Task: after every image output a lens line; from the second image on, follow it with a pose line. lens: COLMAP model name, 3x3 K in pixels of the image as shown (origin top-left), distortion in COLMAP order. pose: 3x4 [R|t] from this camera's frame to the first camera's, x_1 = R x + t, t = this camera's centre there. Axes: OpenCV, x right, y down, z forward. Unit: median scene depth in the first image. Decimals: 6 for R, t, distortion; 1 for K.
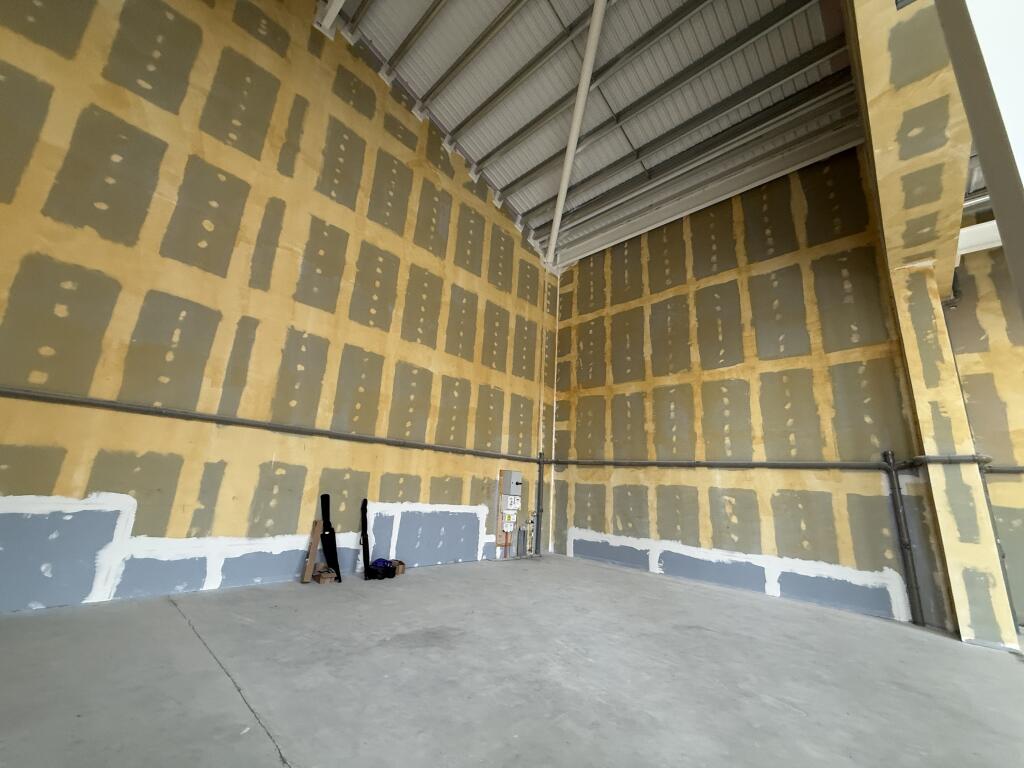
lens RADIAL K [[404.8, 0, 510.0], [0, 404.8, 381.9], [0, 0, 1]] dist [-0.000234, -0.000776]
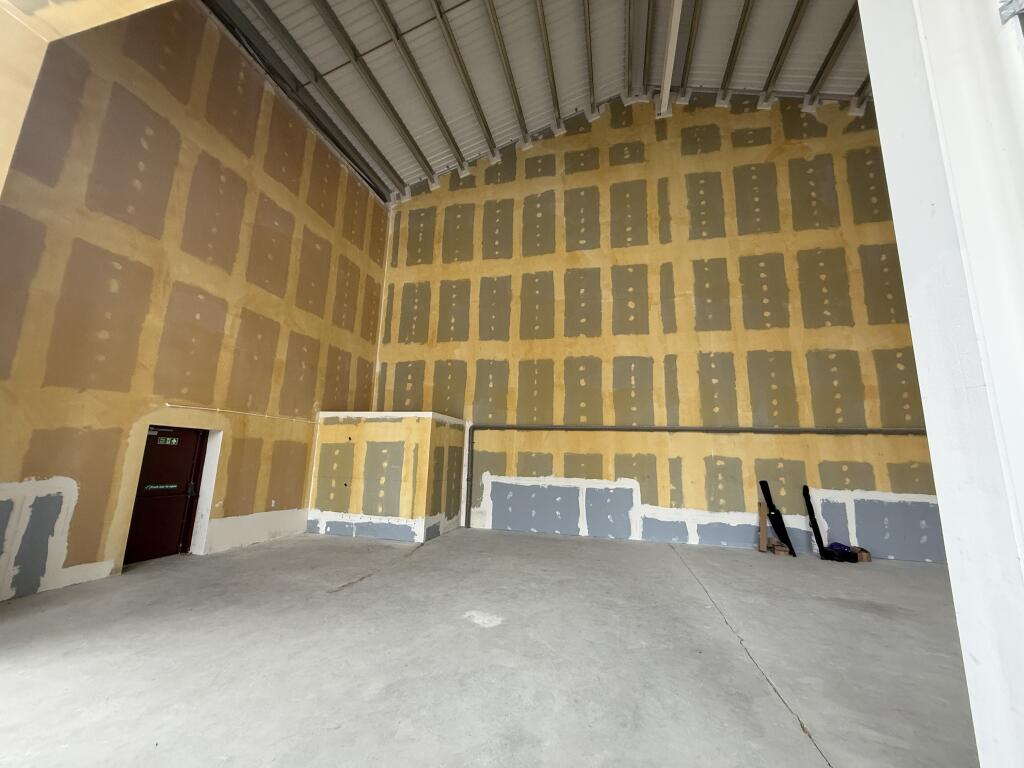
lens RADIAL K [[404.8, 0, 508.4], [0, 404.8, 383.8], [0, 0, 1]] dist [-0.000234, -0.000776]
pose [[0.493851, -0.197548, -0.846809, 0.237146], [0.217369, 0.970979, -0.099747, -0.041380], [0.841939, -0.134810, 0.522460, -0.208998]]
